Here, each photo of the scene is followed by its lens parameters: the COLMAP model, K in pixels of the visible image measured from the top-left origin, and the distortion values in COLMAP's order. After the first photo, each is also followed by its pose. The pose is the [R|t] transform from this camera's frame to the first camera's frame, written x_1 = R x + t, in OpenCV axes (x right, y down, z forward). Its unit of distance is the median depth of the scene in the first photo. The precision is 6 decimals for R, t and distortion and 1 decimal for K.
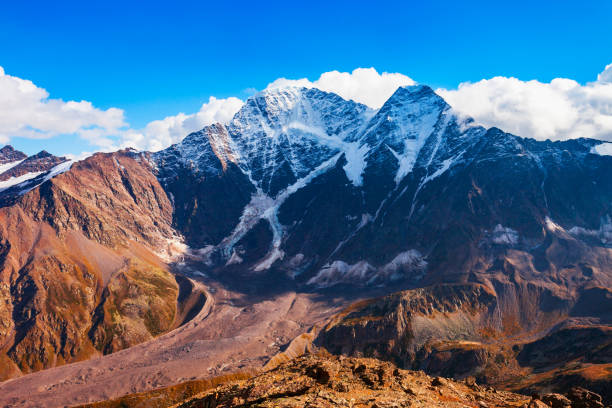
lens RADIAL K [[445.6, 0, 306.0], [0, 445.6, 204.0], [0, 0, 1]] dist [0.009251, 0.001997]
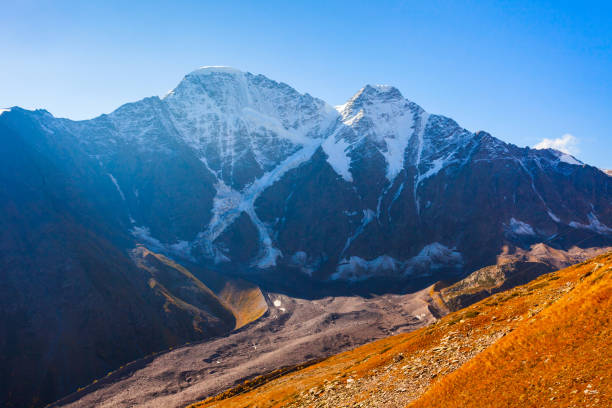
lens RADIAL K [[543.4, 0, 306.0], [0, 543.4, 204.0], [0, 0, 1]] dist [0.008610, -0.003011]
pose [[0.907801, 0.061929, 0.414804, -0.380302], [-0.020225, 0.994352, -0.104189, 0.111894], [-0.418913, 0.086193, 0.903926, 0.045121]]
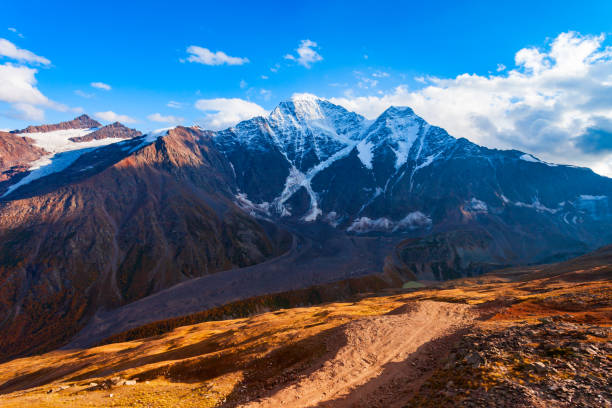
lens RADIAL K [[315.0, 0, 306.0], [0, 315.0, 204.0], [0, 0, 1]] dist [-0.005667, -0.000090]
pose [[0.978112, 0.068646, 0.196432, -0.258344], [-0.073112, 0.997202, 0.015564, 0.067391], [-0.194814, -0.029585, 0.980394, 0.026275]]
